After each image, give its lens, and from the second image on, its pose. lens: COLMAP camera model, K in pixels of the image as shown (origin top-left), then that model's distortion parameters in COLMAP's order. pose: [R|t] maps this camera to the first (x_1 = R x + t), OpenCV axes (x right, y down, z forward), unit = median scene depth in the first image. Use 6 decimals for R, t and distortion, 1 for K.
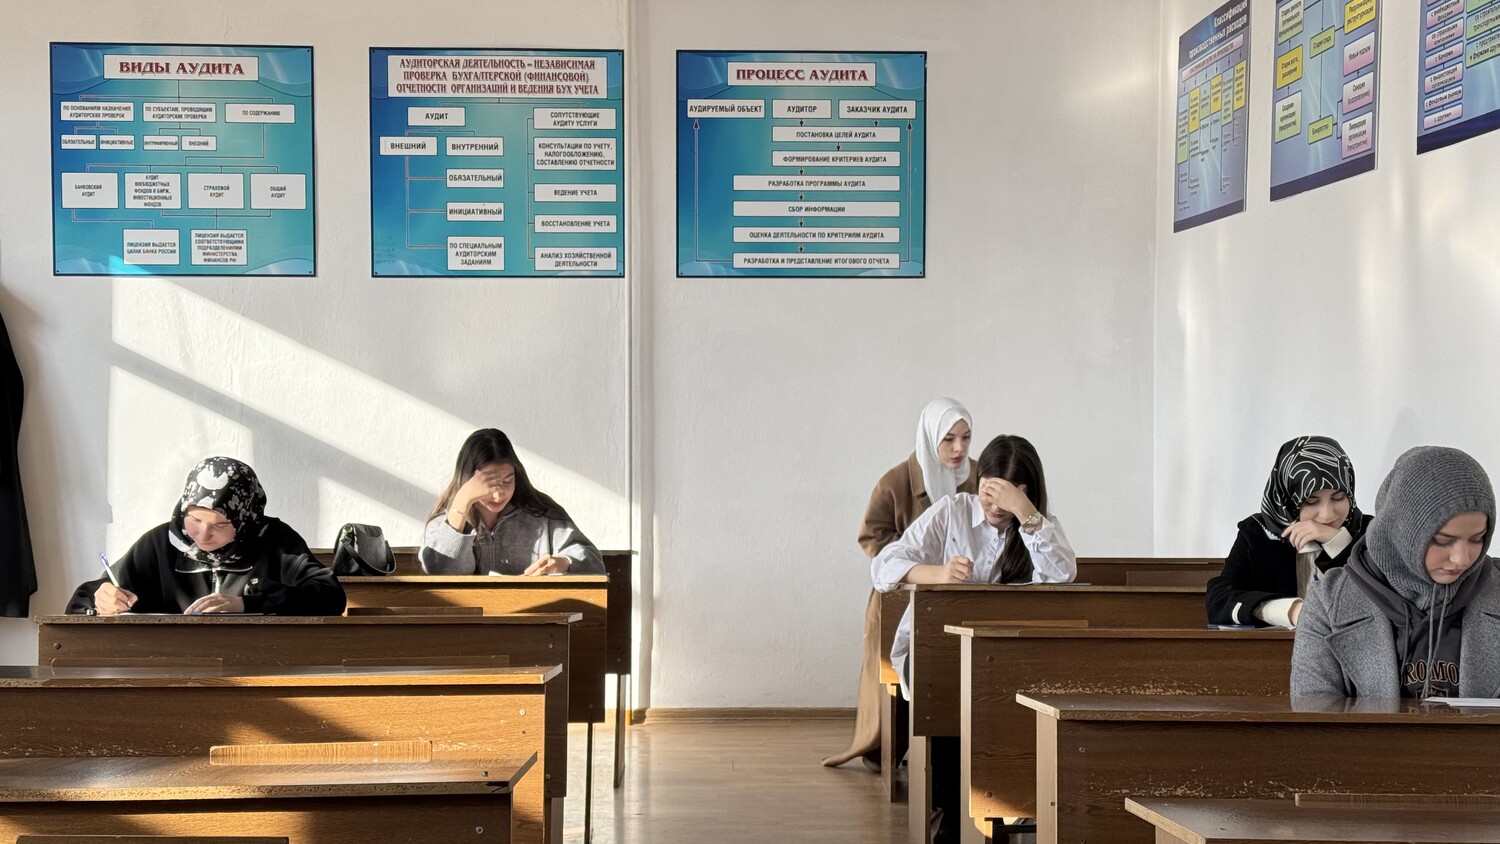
lens RADIAL K [[2021.6, 0, 750.2], [0, 2021.6, 417.9], [0, 0, 1]] dist [0.167765, 0.000000]
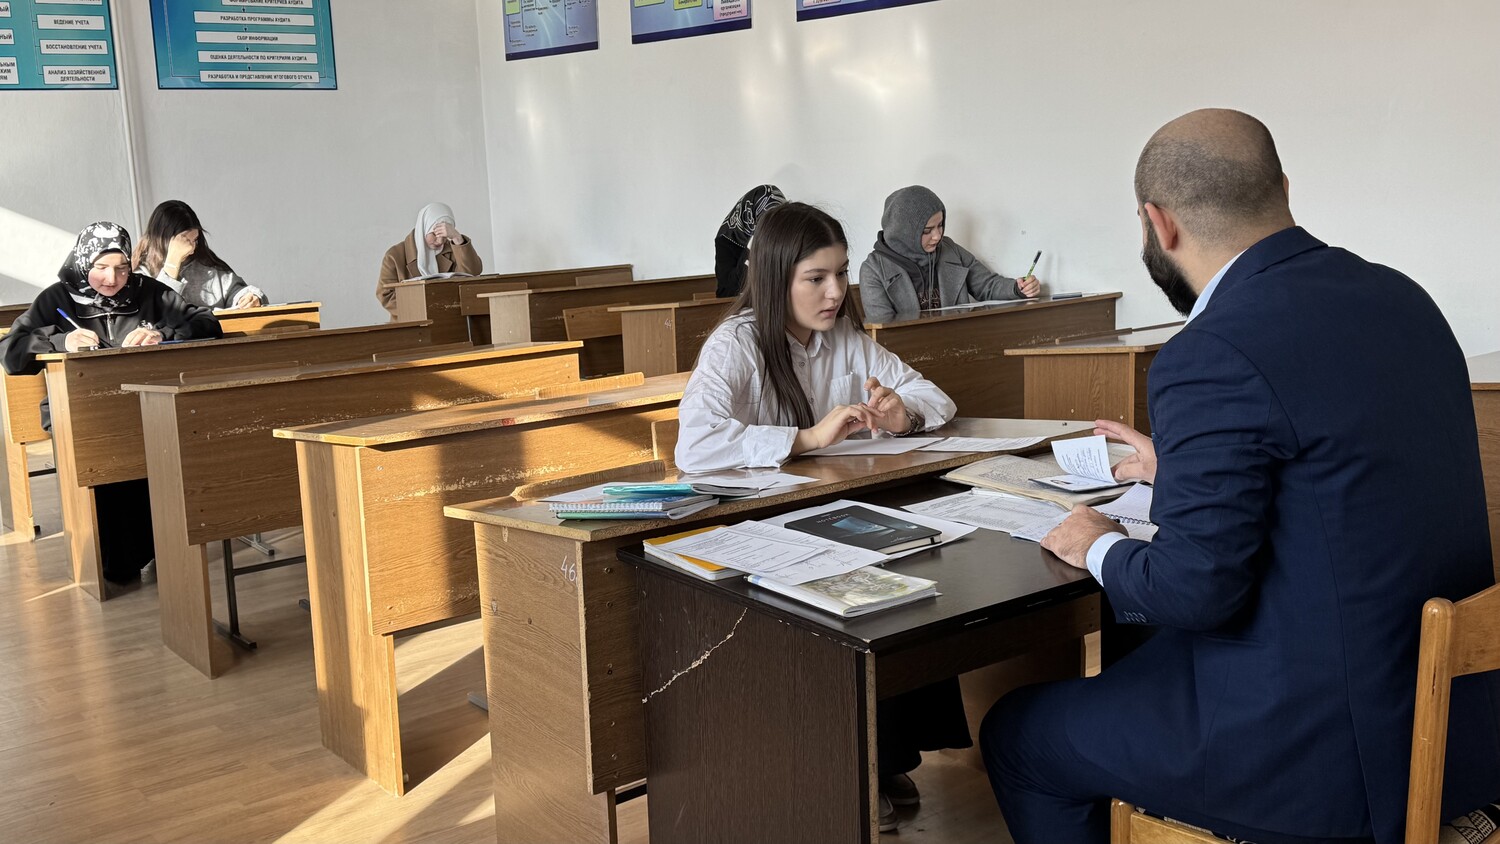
lens RADIAL K [[1446.2, 0, 749.8], [0, 1446.2, 427.4], [0, 0, 1]] dist [-0.045374, 0.000000]
pose [[0.792838, -0.133827, 0.594557, -0.316118], [0.035978, 0.984168, 0.173547, -0.000212], [-0.608370, -0.116204, 0.785101, 0.003584]]
